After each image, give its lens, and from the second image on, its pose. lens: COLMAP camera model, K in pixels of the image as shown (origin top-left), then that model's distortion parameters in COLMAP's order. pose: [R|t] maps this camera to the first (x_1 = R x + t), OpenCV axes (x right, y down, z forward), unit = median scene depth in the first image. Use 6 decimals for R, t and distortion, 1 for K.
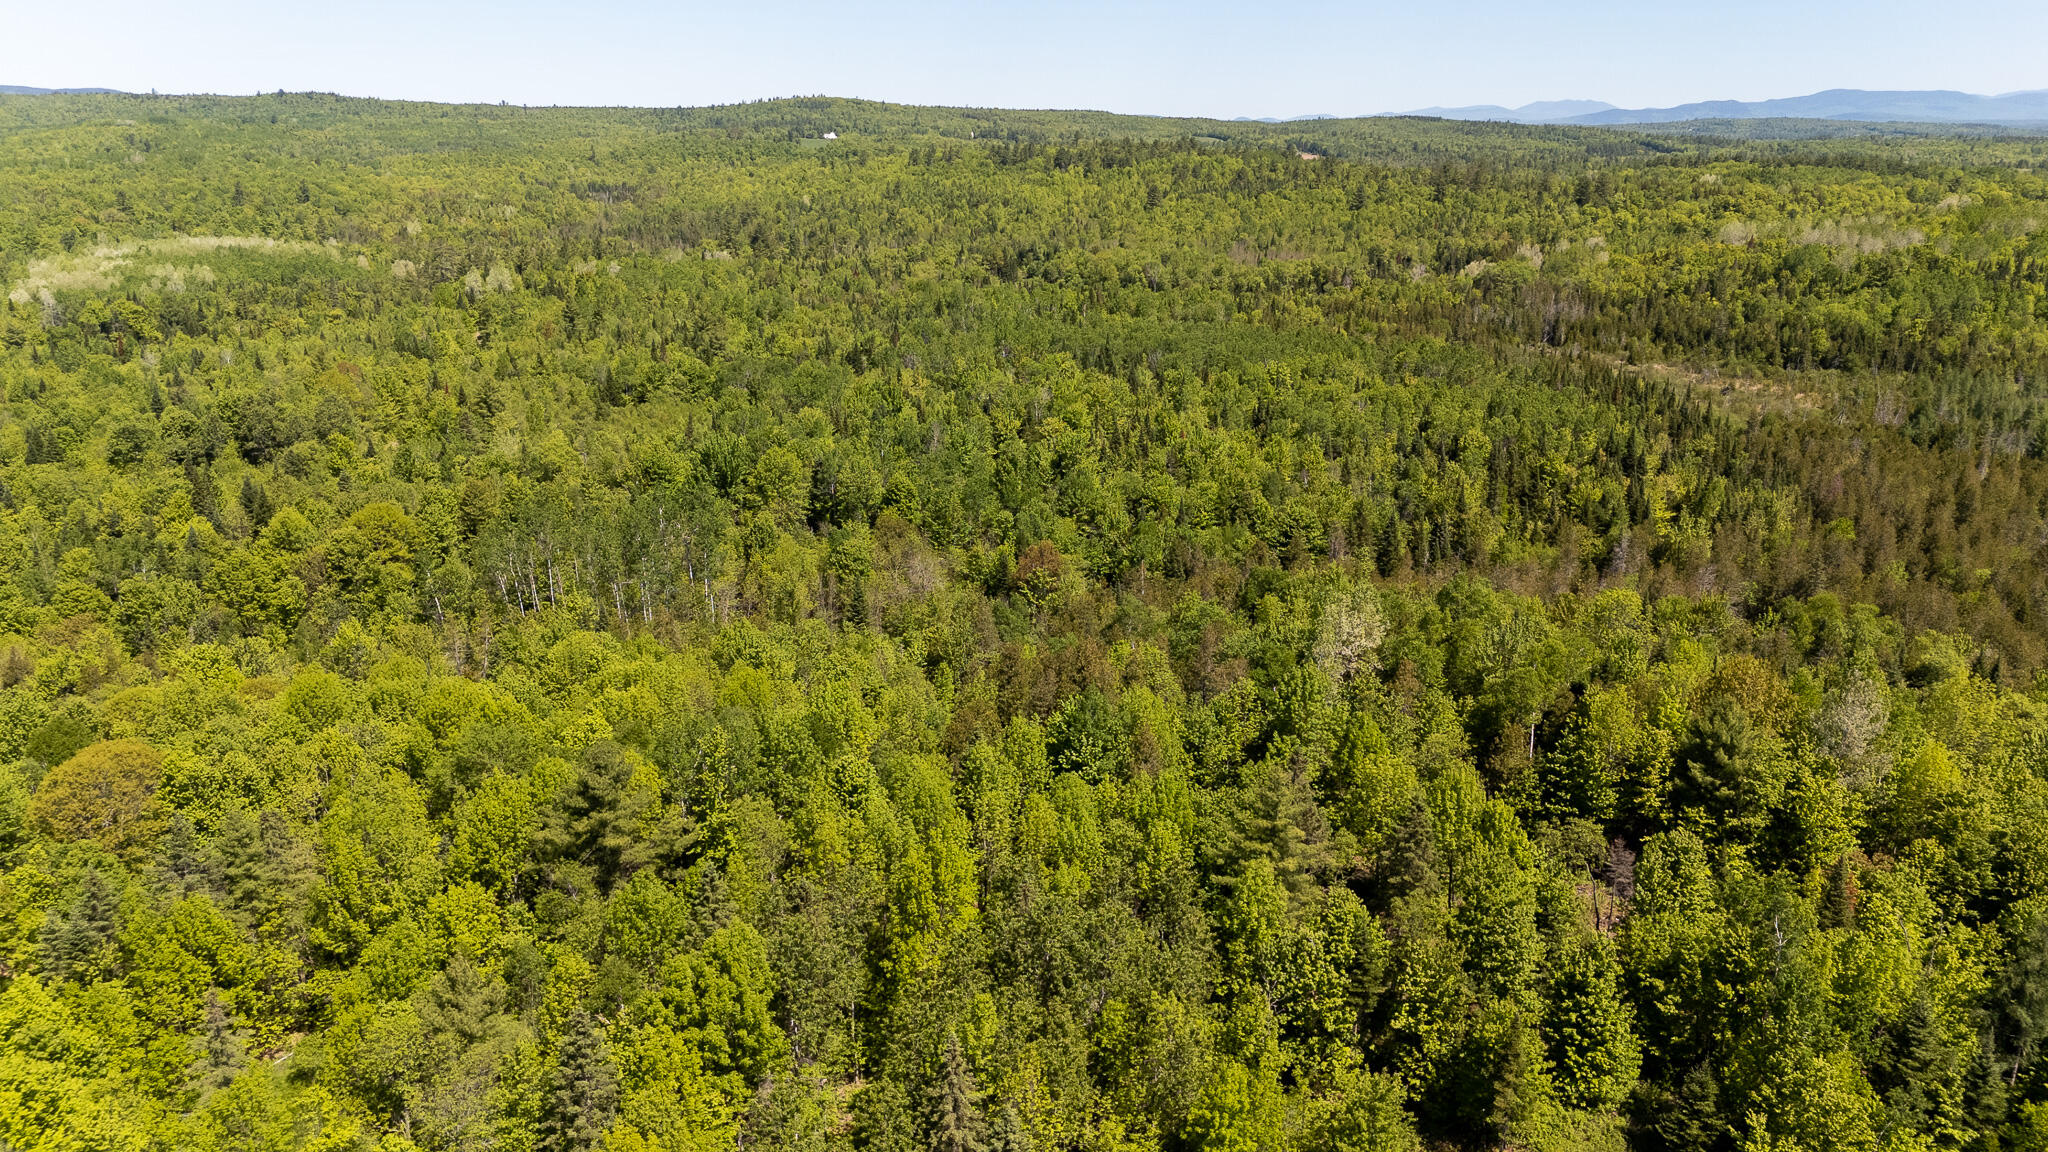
lens RADIAL K [[1502.1, 0, 1028.8], [0, 1502.1, 575.3], [0, 0, 1]] dist [0.082148, -0.080000]
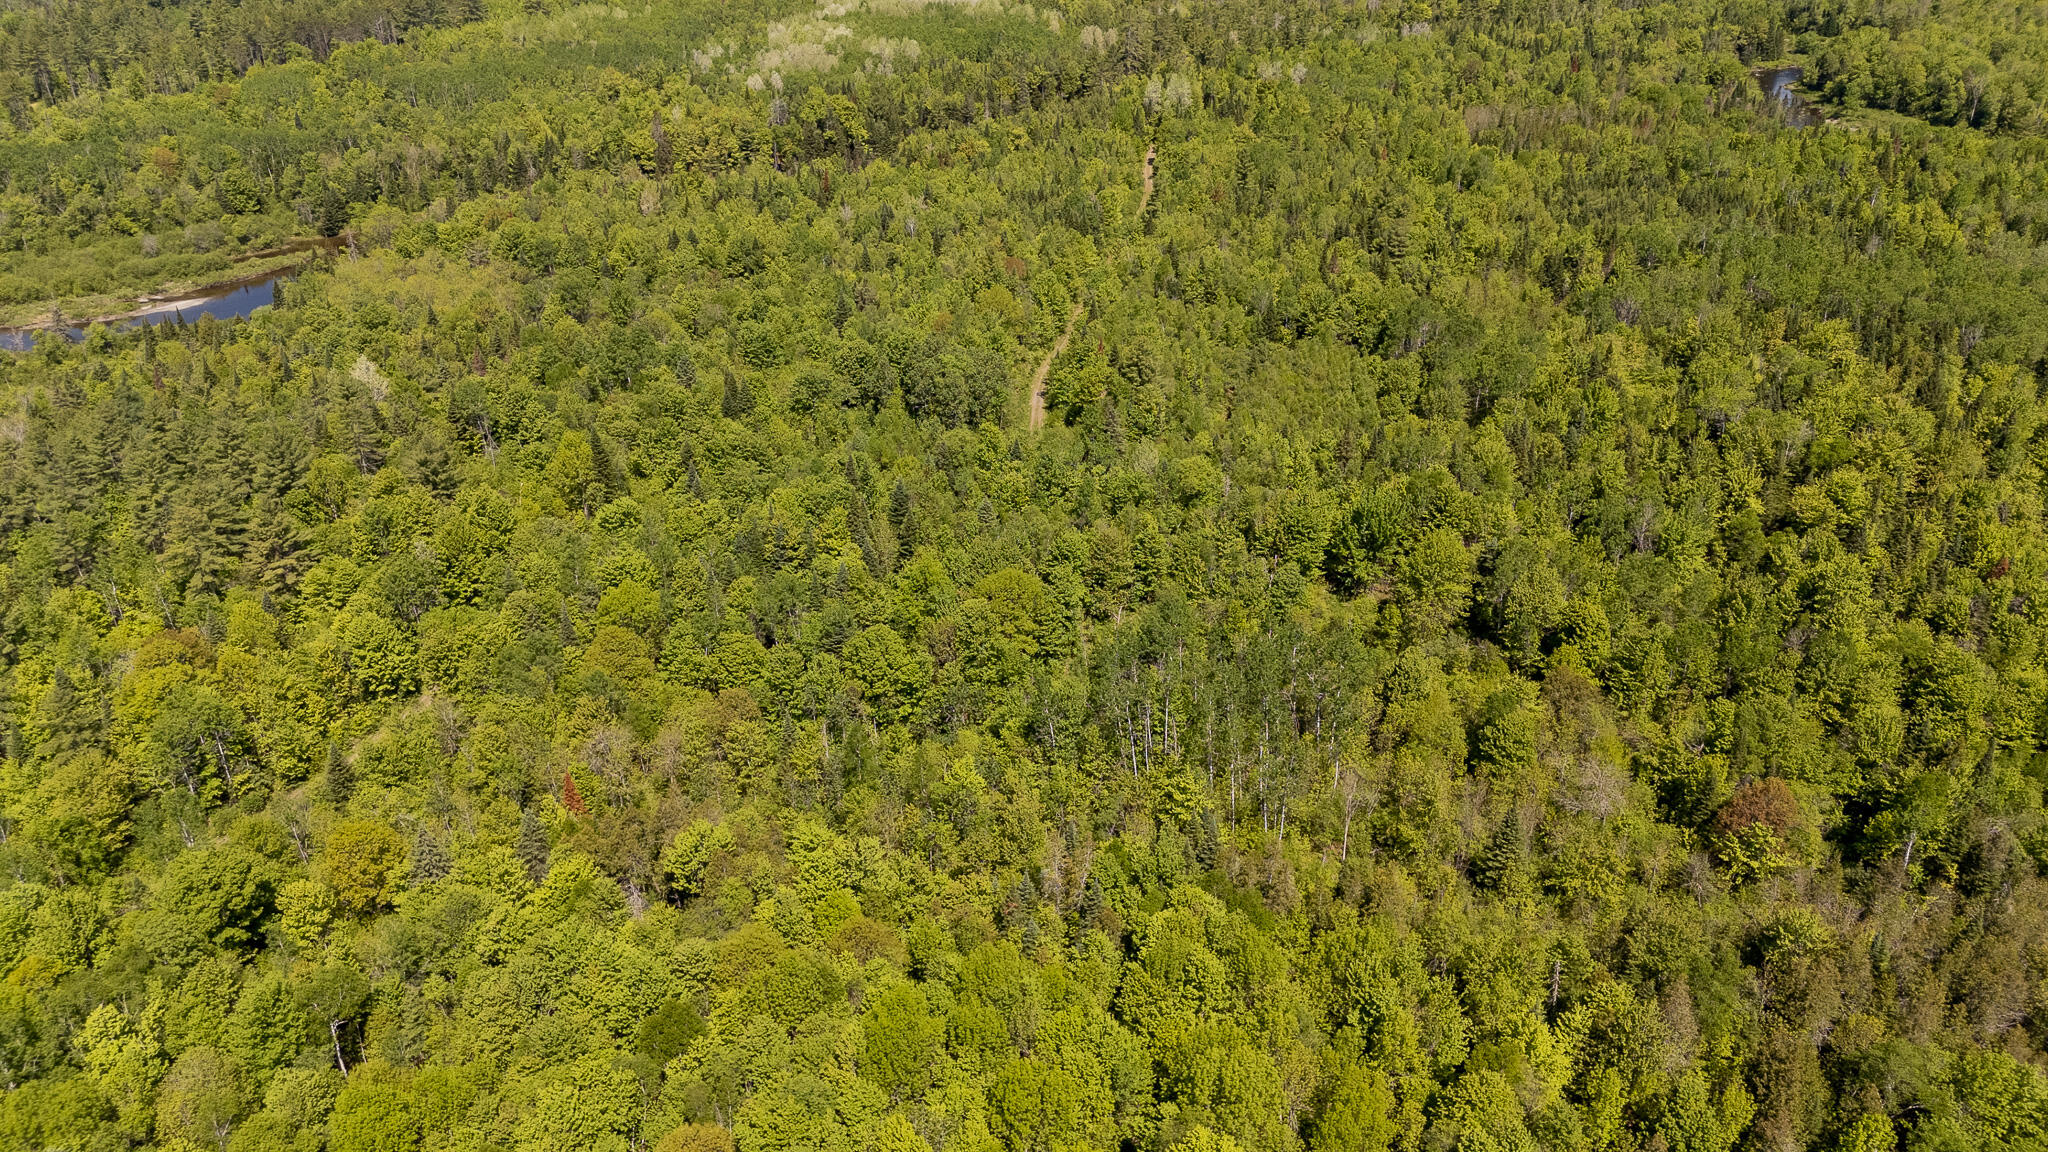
lens RADIAL K [[1502.1, 0, 1028.8], [0, 1502.1, 575.3], [0, 0, 1]] dist [0.082148, -0.080000]
pose [[0.909640, 0.190916, -0.368926, -0.071317], [-0.109839, 0.967062, 0.229624, -0.269176], [0.400613, -0.168353, 0.900648, 0.160301]]
